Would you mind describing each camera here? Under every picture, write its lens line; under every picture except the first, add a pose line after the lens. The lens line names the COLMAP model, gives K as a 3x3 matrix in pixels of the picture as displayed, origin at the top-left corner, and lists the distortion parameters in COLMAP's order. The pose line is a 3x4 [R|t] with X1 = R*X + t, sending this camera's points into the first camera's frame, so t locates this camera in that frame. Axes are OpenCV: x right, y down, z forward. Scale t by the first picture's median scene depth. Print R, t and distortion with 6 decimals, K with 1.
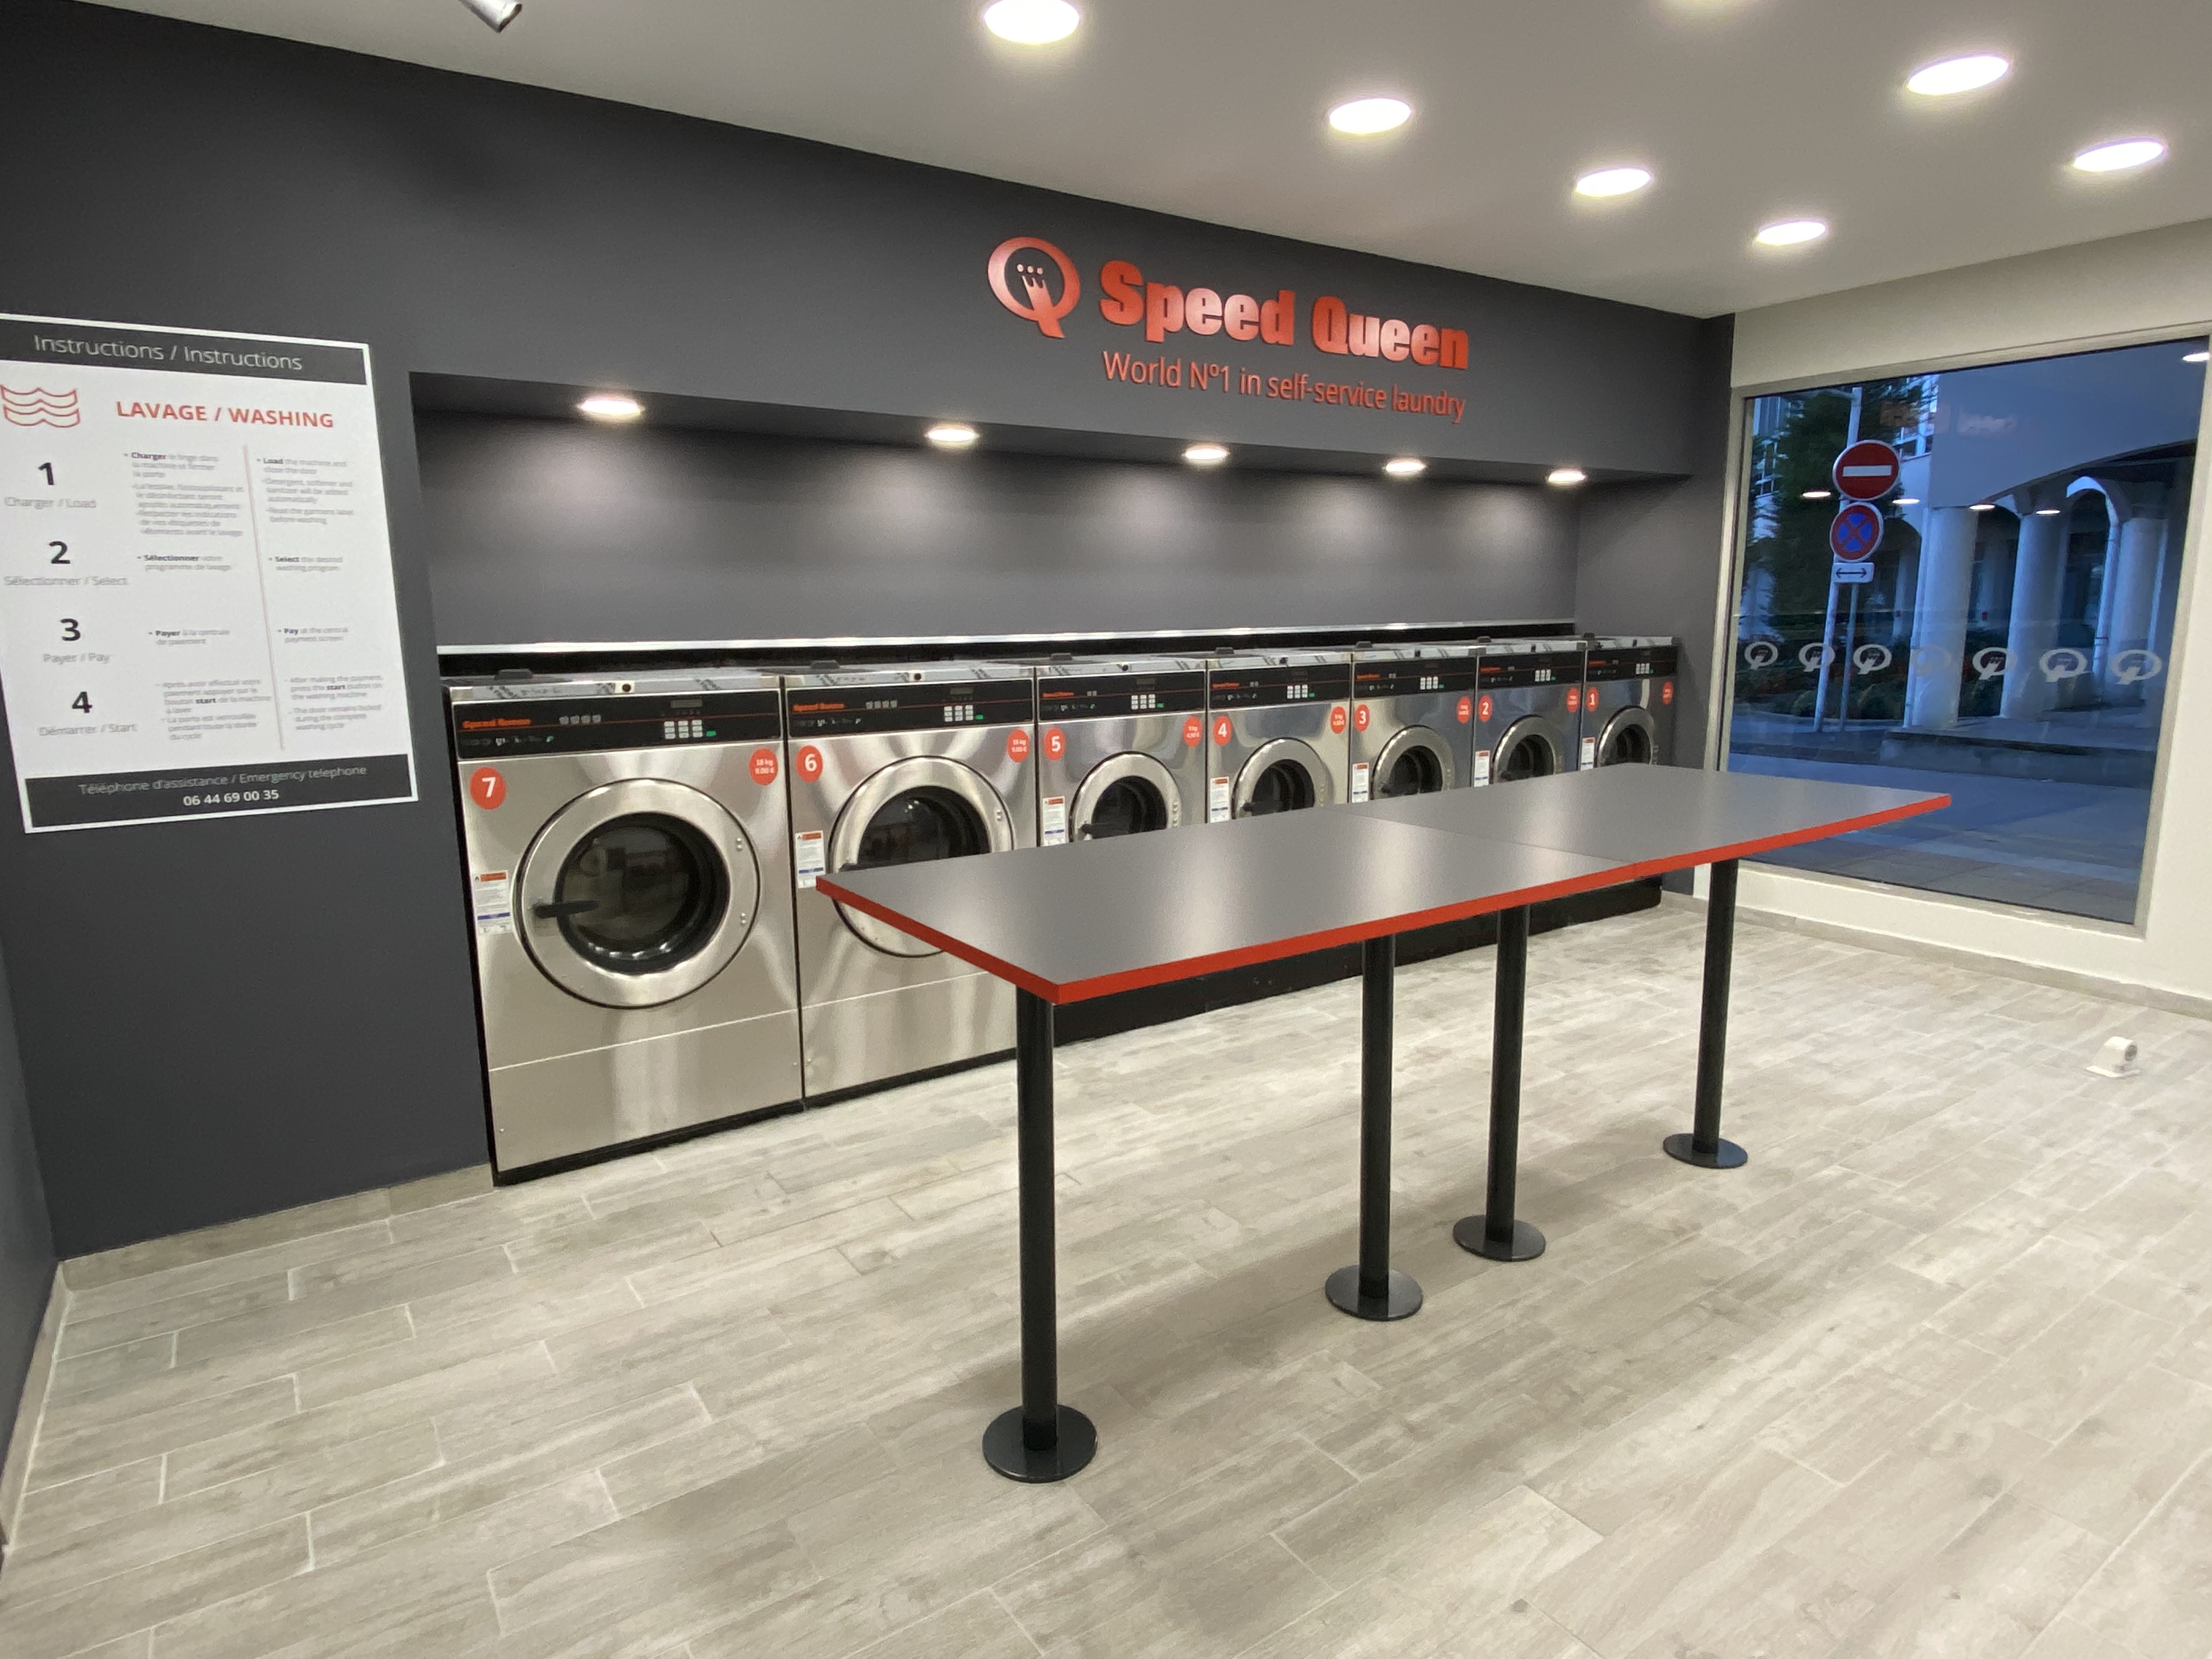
lens RADIAL K [[1248.9, 0, 1092.0], [0, 1248.9, 828.6], [0, 0, 1]] dist [0.021252, -0.020400]
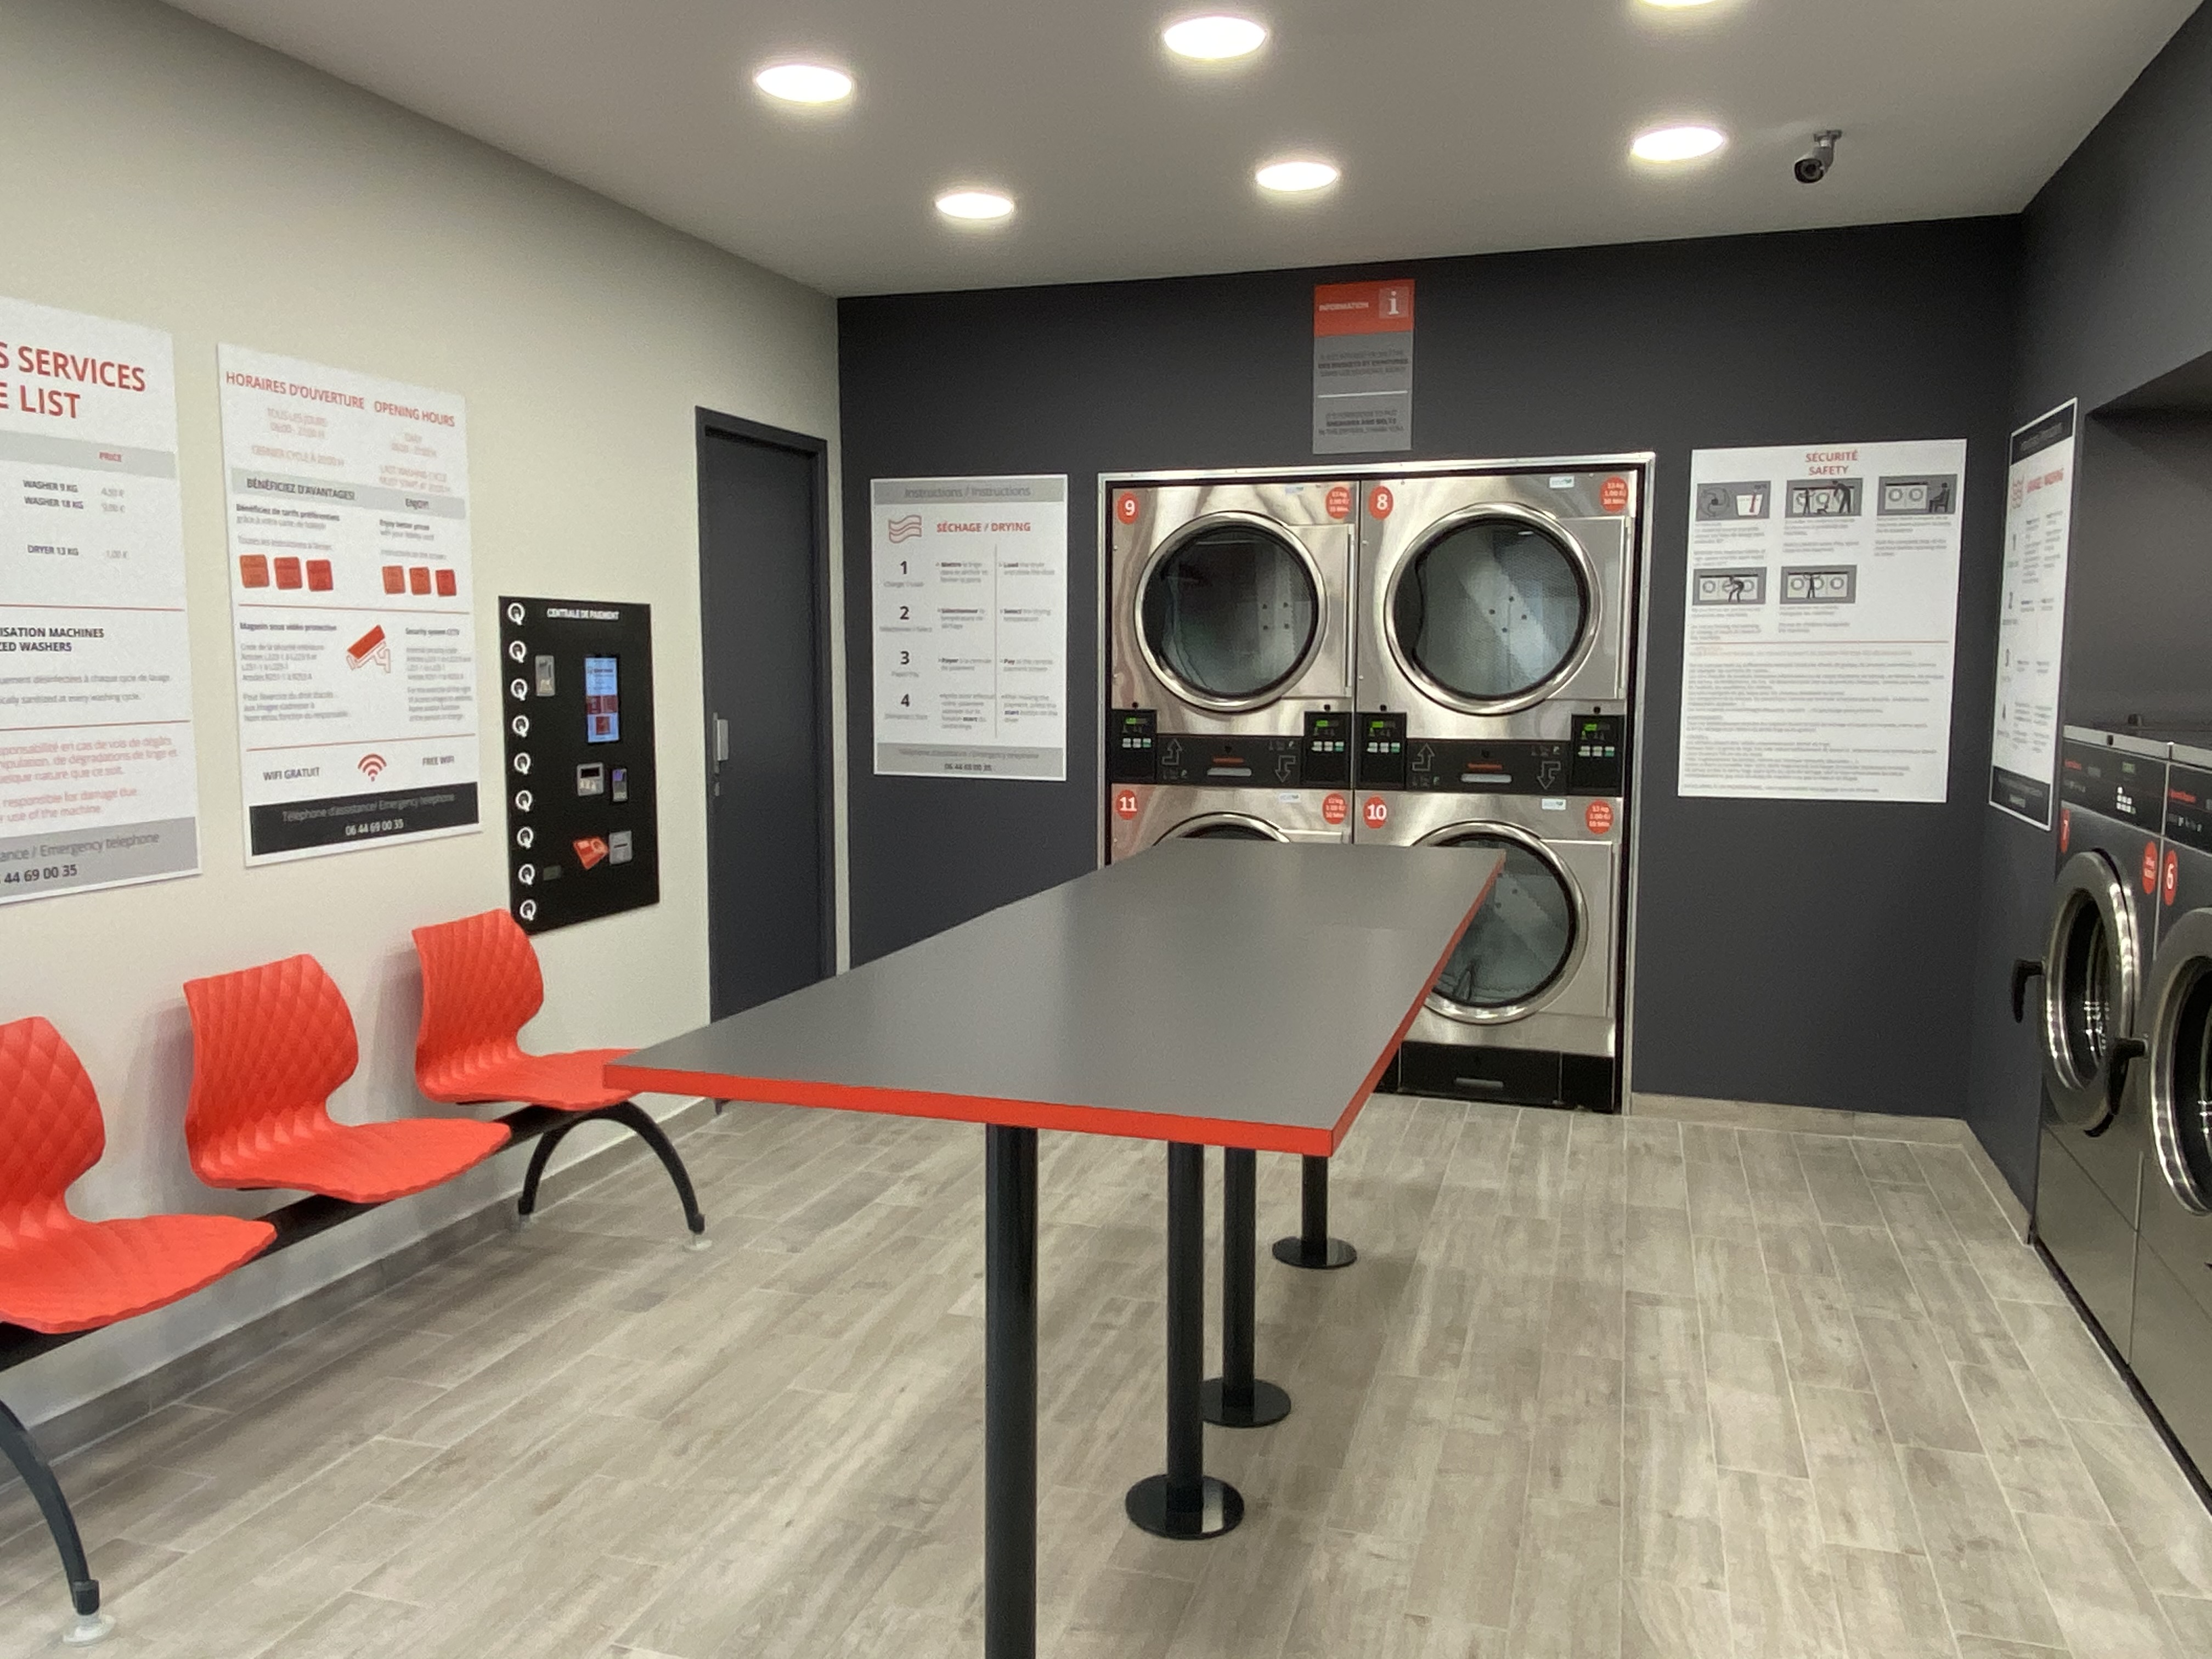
lens RADIAL K [[1628.2, 0, 1124.1], [0, 1628.2, 838.9], [0, 0, 1]] dist [0.038696, -0.029346]
pose [[-0.775671, 0.084449, -0.625462, 0.825069], [-0.099019, 0.962452, 0.252748, -0.261742], [0.623321, 0.257982, -0.738184, 1.423280]]
